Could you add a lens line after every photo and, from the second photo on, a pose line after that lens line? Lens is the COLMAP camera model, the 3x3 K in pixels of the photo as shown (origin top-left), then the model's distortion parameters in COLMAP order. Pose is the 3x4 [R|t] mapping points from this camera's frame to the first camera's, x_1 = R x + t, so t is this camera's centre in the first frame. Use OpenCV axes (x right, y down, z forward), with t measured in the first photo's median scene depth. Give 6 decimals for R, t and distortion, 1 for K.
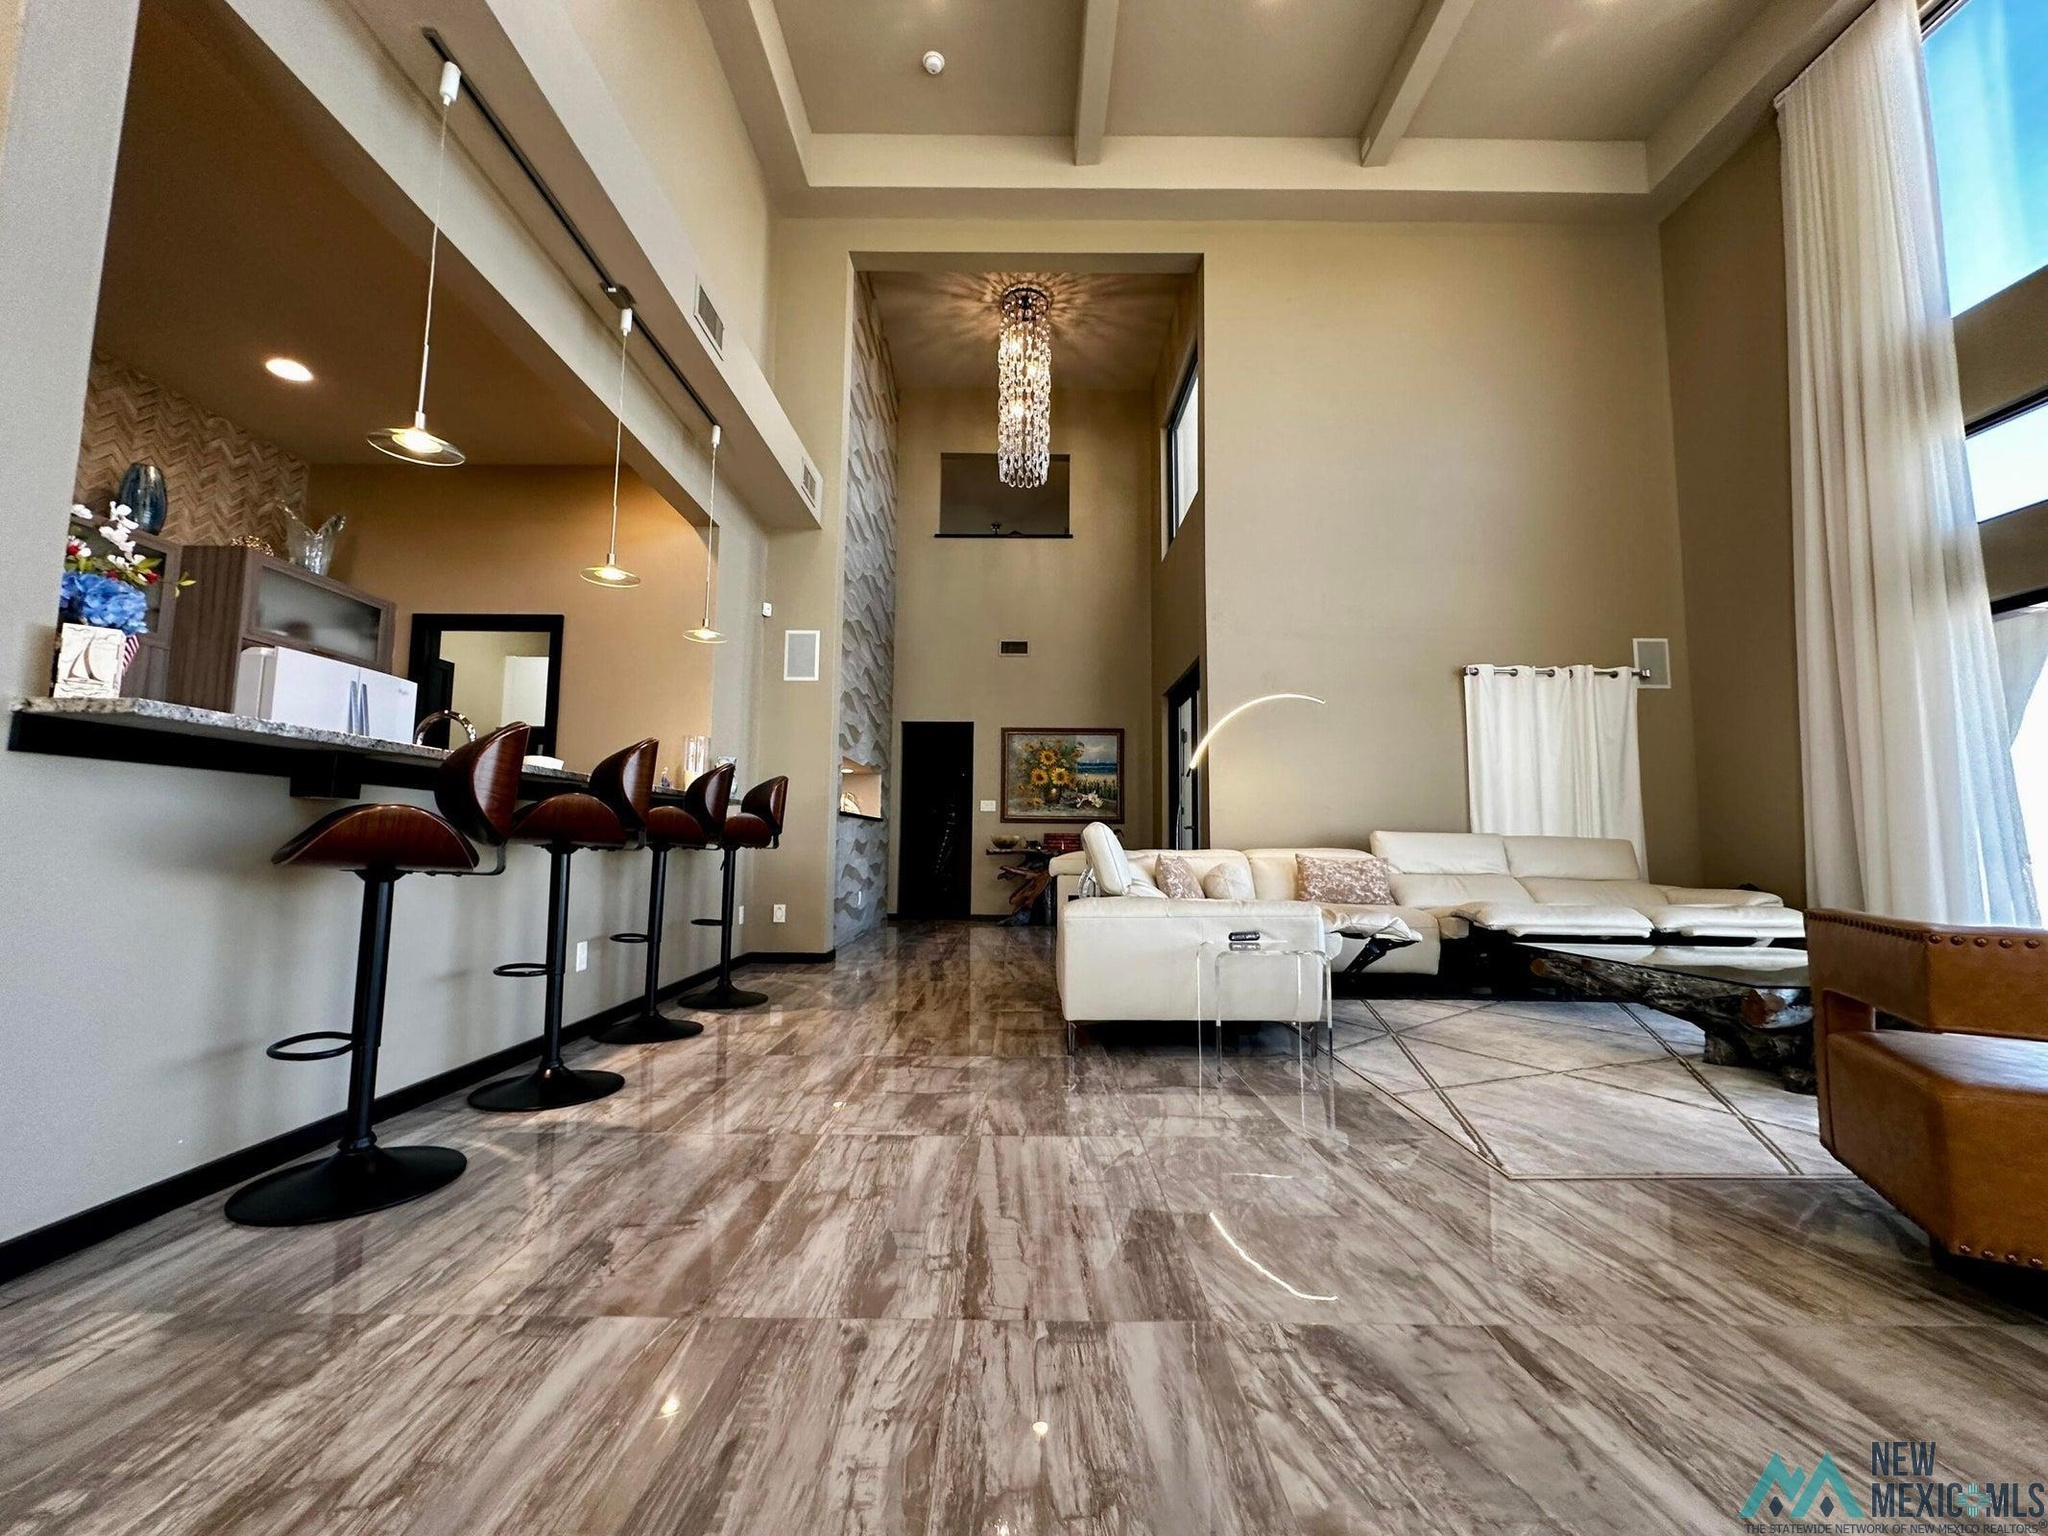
lens RADIAL K [[815.1, 0, 1022.0], [0, 815.1, 762.0], [0, 0, 1]] dist [0.014025, 0.000019]
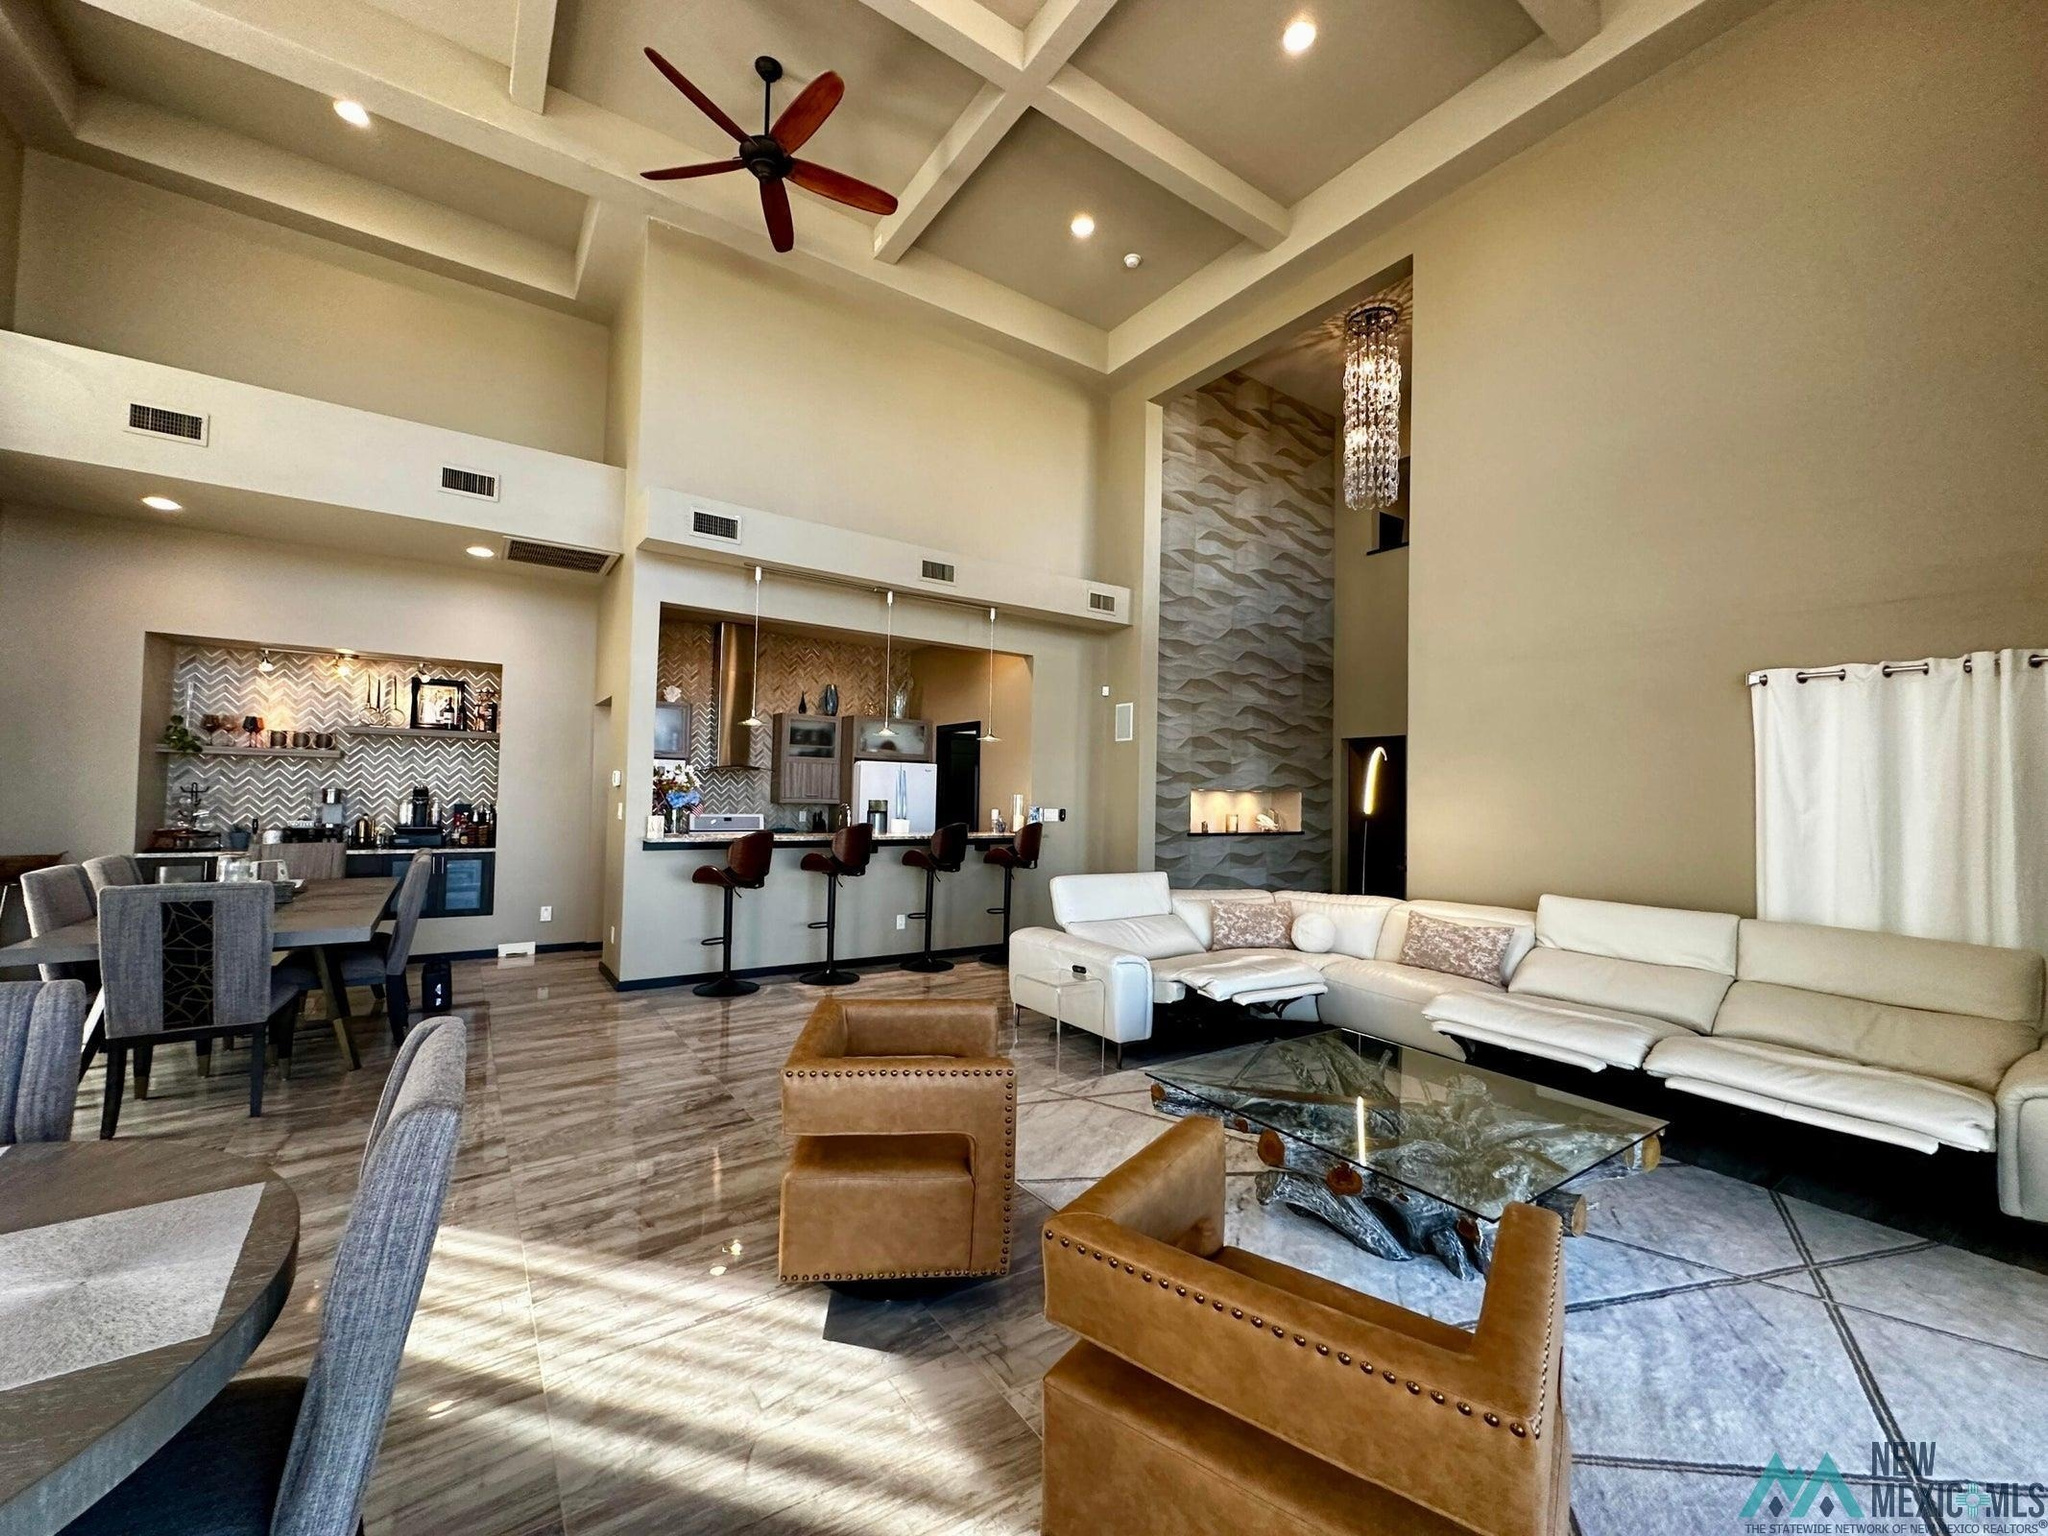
lens RADIAL K [[813.3, 0, 1024.0], [0, 813.3, 768.0], [0, 0, 1]] dist [-0.002661, -0.000043]
pose [[0.576486, -0.022725, -0.816791, 0.508005], [0.063899, 0.997806, 0.017339, -0.059518], [0.814605, -0.062188, 0.576673, 0.053373]]
